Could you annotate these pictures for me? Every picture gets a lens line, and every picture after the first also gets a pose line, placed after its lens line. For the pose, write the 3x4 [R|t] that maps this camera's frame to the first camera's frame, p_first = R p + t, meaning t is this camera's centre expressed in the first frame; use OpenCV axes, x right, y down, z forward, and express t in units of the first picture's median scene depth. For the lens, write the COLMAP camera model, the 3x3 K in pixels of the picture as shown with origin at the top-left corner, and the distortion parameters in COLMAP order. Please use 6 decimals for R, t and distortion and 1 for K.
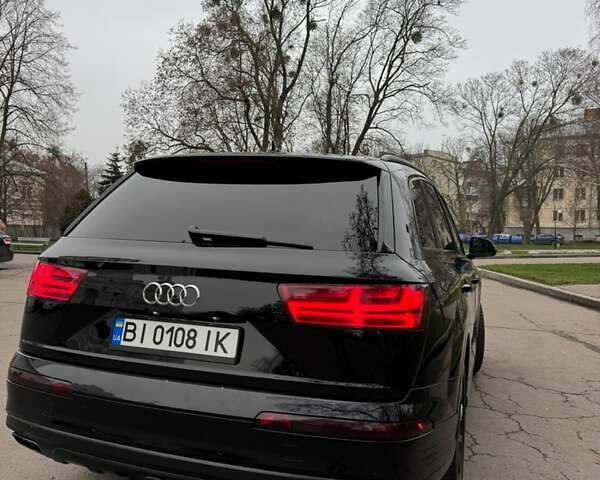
lens RADIAL K [[330.7, 0, 305.5], [0, 330.7, 240.3], [0, 0, 1]] dist [0.000368, -0.000255]
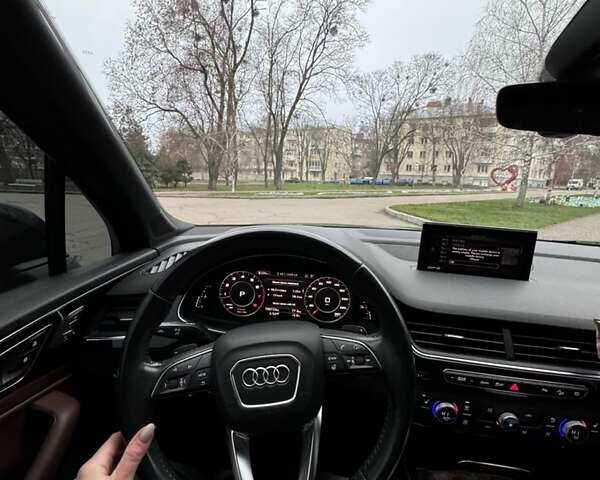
lens RADIAL K [[330.7, 0, 305.5], [0, 330.7, 240.3], [0, 0, 1]] dist [0.000368, -0.000255]
pose [[0.982481, -0.026353, 0.184491, -0.052464], [-0.004000, 0.986742, 0.162249, 0.012273], [-0.186321, -0.160145, 0.969349, -0.444344]]
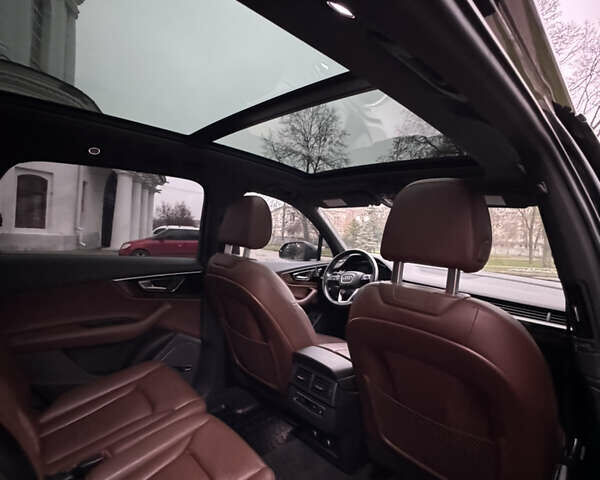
lens RADIAL K [[330.7, 0, 305.5], [0, 330.7, 240.3], [0, 0, 1]] dist [0.000368, -0.000255]
pose [[0.857571, 0.021253, -0.513926, -0.021040], [-0.045817, 0.998331, -0.035167, 0.015957], [0.512320, 0.053704, 0.857114, -0.499879]]
